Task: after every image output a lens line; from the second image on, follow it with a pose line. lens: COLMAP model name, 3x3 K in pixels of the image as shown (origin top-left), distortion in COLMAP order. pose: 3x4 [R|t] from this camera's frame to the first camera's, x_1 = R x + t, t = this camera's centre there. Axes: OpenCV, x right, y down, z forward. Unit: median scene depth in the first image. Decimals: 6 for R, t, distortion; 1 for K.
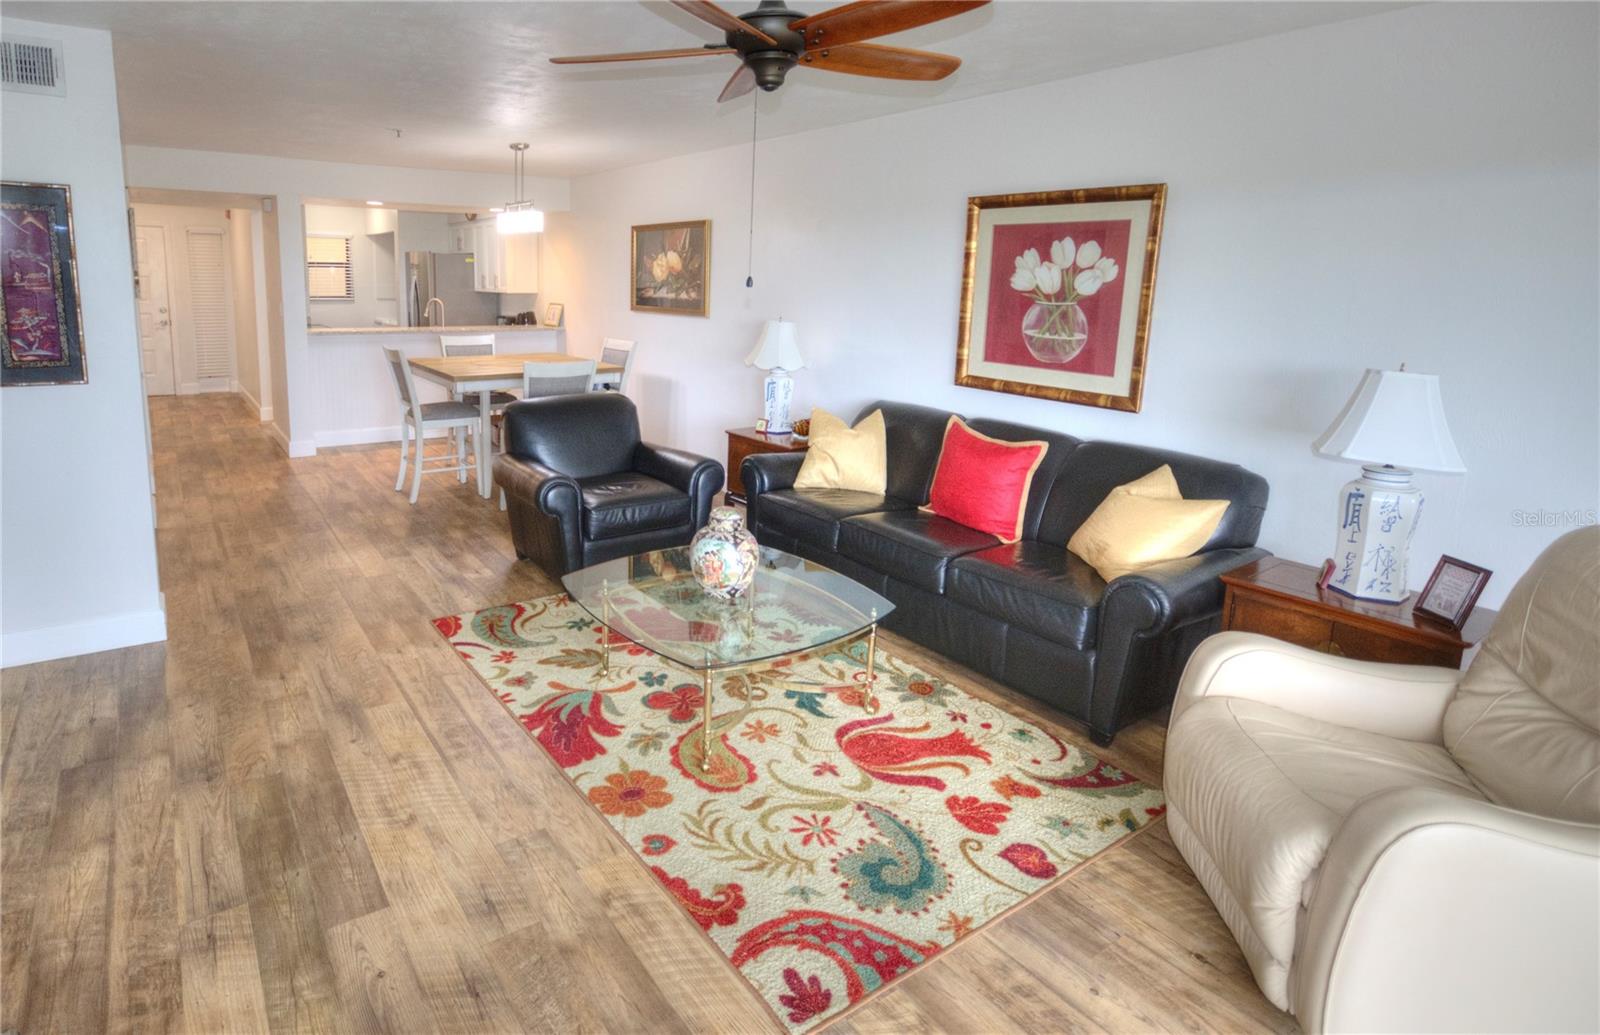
lens RADIAL K [[810.8, 0, 642.3], [0, 810.8, 413.8], [0, 0, 1]] dist [-0.001820, -0.001234]
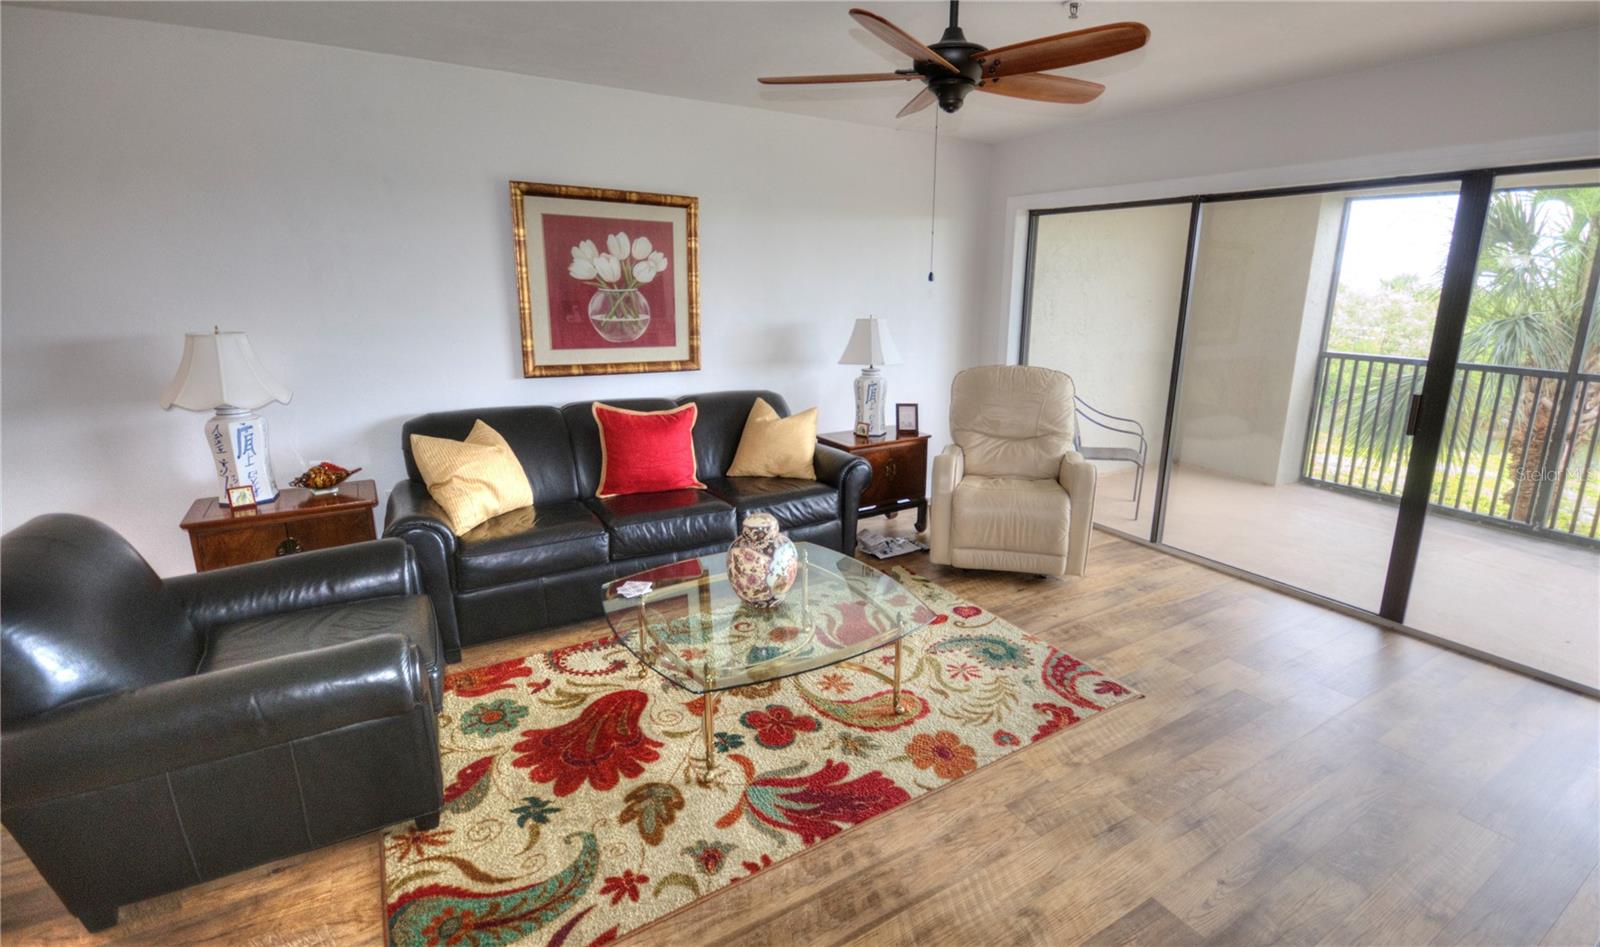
lens RADIAL K [[751.5, 0, 848.6], [0, 751.5, 458.8], [0, 0, 1]] dist [-0.001737, 0.000052]
pose [[-0.028075, -0.245326, 0.969034, -0.656810], [0.152432, 0.957028, 0.246703, -0.132672], [-0.987915, 0.154638, 0.010527, 0.773465]]
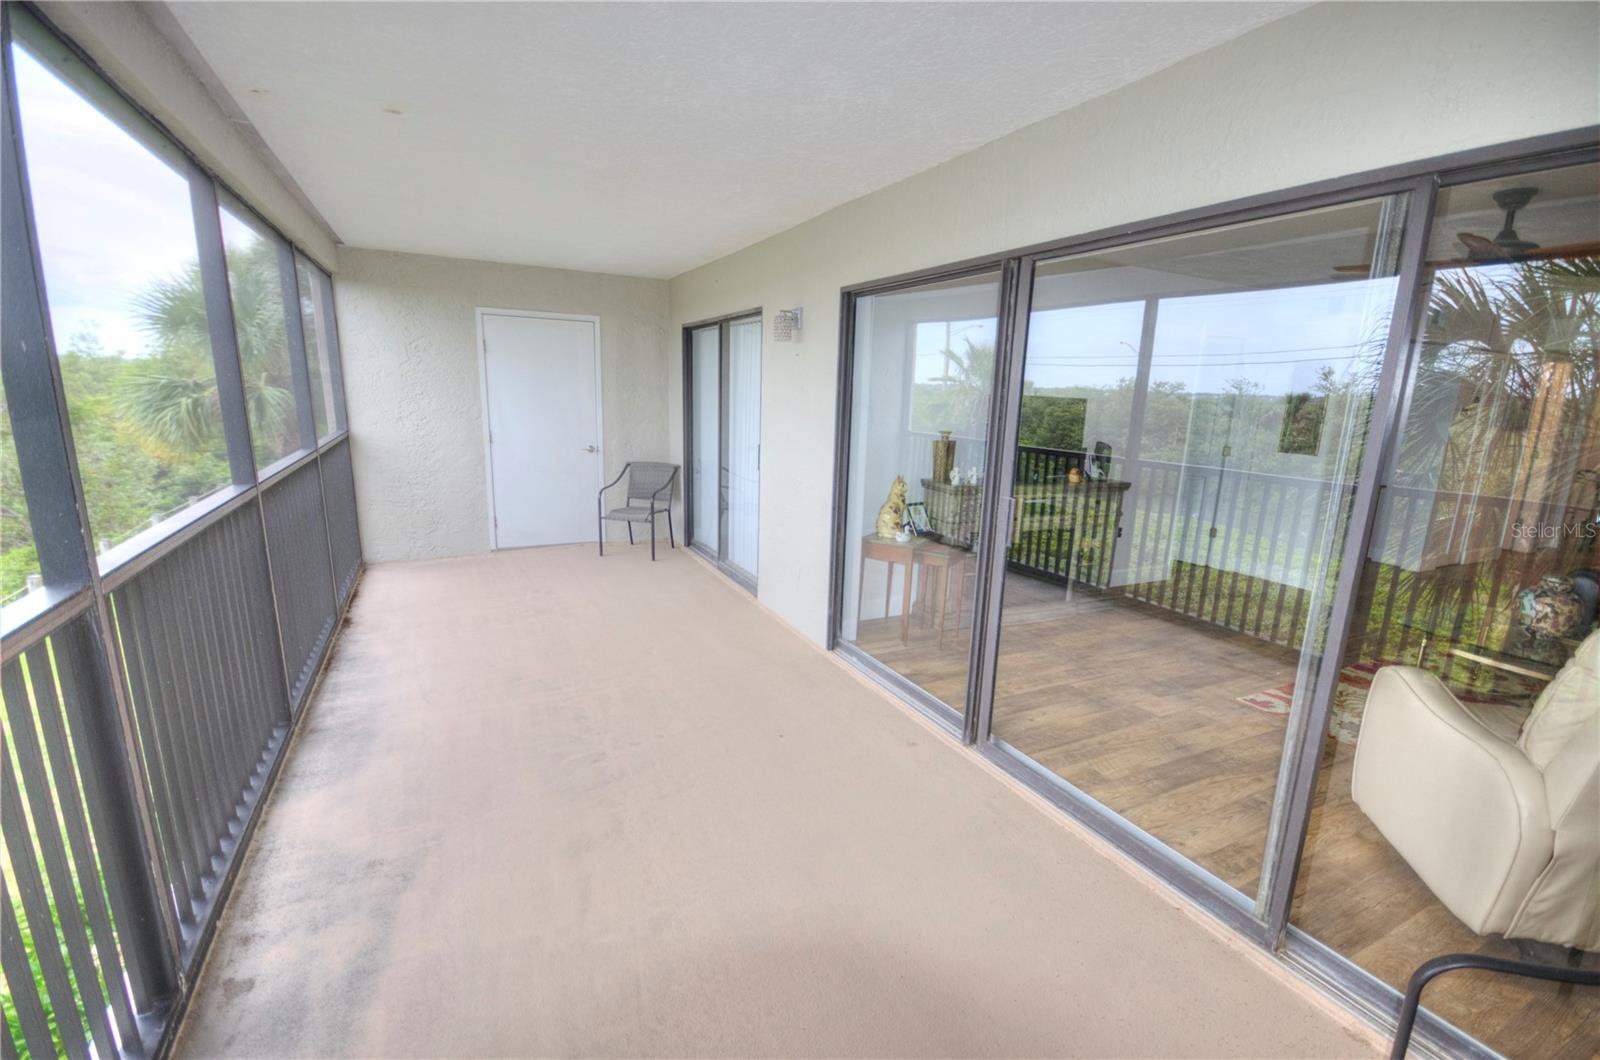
lens RADIAL K [[714.0, 0, 800.3], [0, 714.0, 540.9], [0, 0, 1]] dist [0.002954, -0.004886]
pose [[-0.070712, 0.189212, -0.979387, 1.166489], [-0.193440, 0.960604, 0.199550, 0.061741], [0.978561, 0.203563, -0.031325, -0.171334]]
